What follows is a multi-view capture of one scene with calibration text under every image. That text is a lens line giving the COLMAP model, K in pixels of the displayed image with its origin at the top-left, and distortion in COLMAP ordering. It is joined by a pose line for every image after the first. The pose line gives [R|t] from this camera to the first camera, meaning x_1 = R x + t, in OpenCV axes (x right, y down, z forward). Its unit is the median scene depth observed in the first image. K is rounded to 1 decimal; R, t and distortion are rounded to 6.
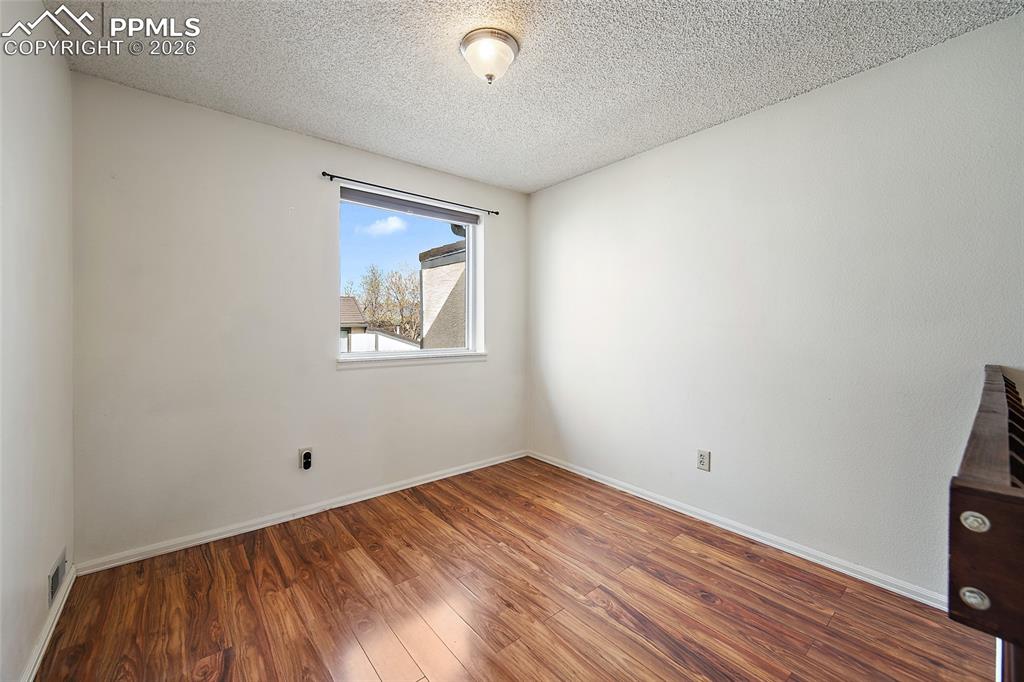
lens RADIAL K [[412.6, 0, 513.8], [0, 412.6, 327.2], [0, 0, 1]] dist [0.000320, 0.000418]
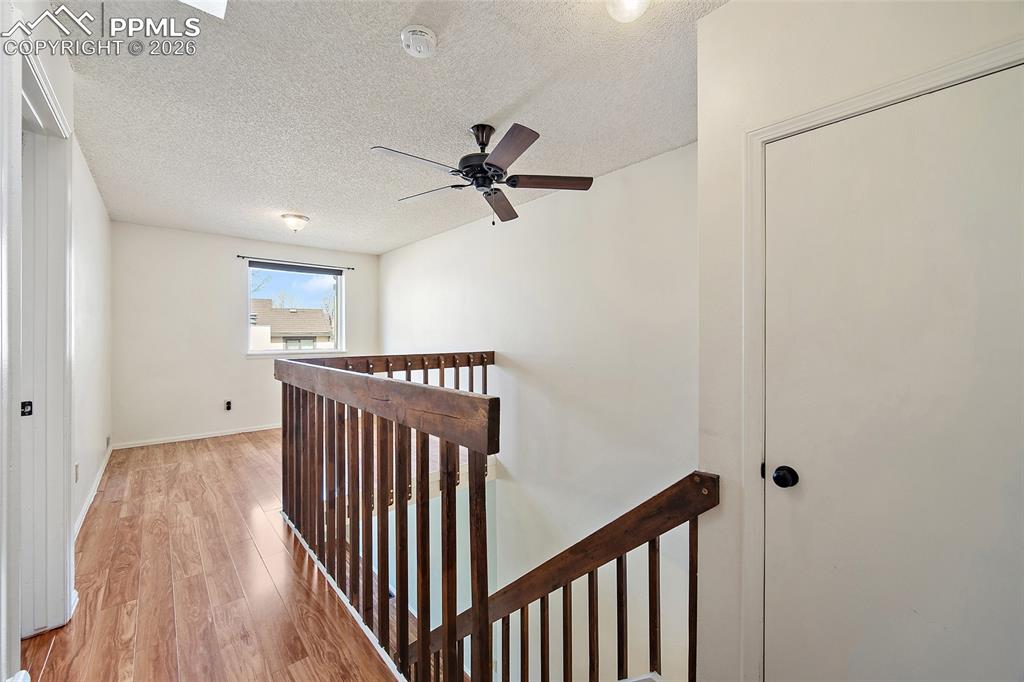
lens RADIAL K [[404.7, 0, 512.8], [0, 404.7, 335.1], [0, 0, 1]] dist [-0.000298, 0.000395]
pose [[0.999484, -0.002227, 0.032040, 1.035421], [0.002280, 0.999996, -0.001629, -0.000680], [-0.032036, 0.001701, 0.999485, -1.261255]]
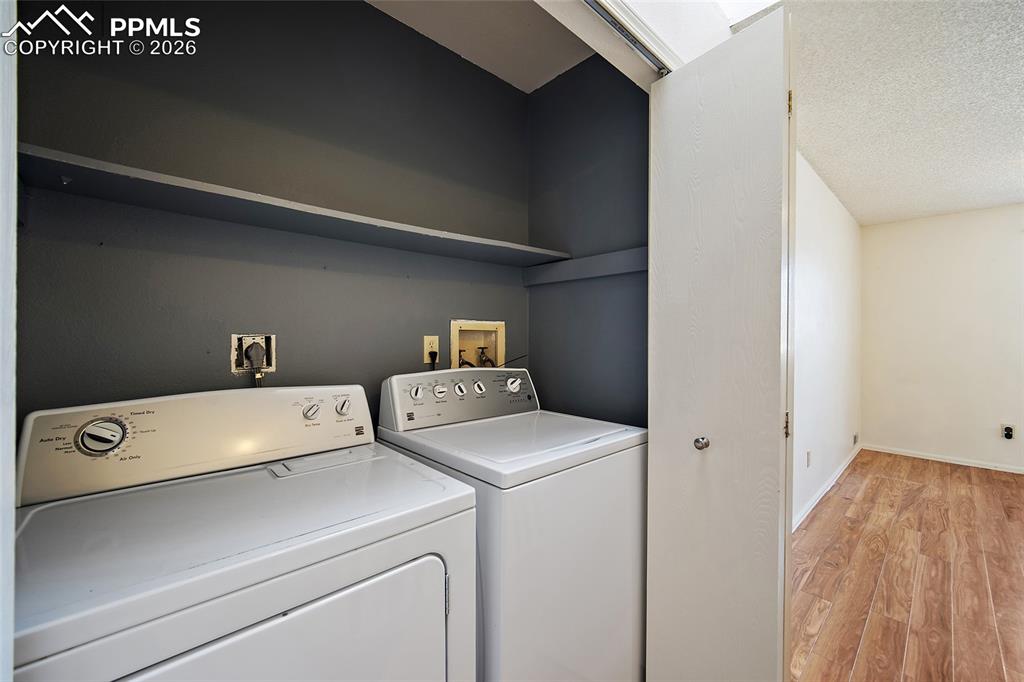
lens RADIAL K [[404.7, 0, 512.8], [0, 404.7, 335.1], [0, 0, 1]] dist [-0.000298, 0.000395]
pose [[0.055757, -0.006283, -0.998425, 1.091007], [-0.004080, 0.999970, -0.006521, 0.000717], [0.998436, 0.004437, 0.055730, -1.075626]]
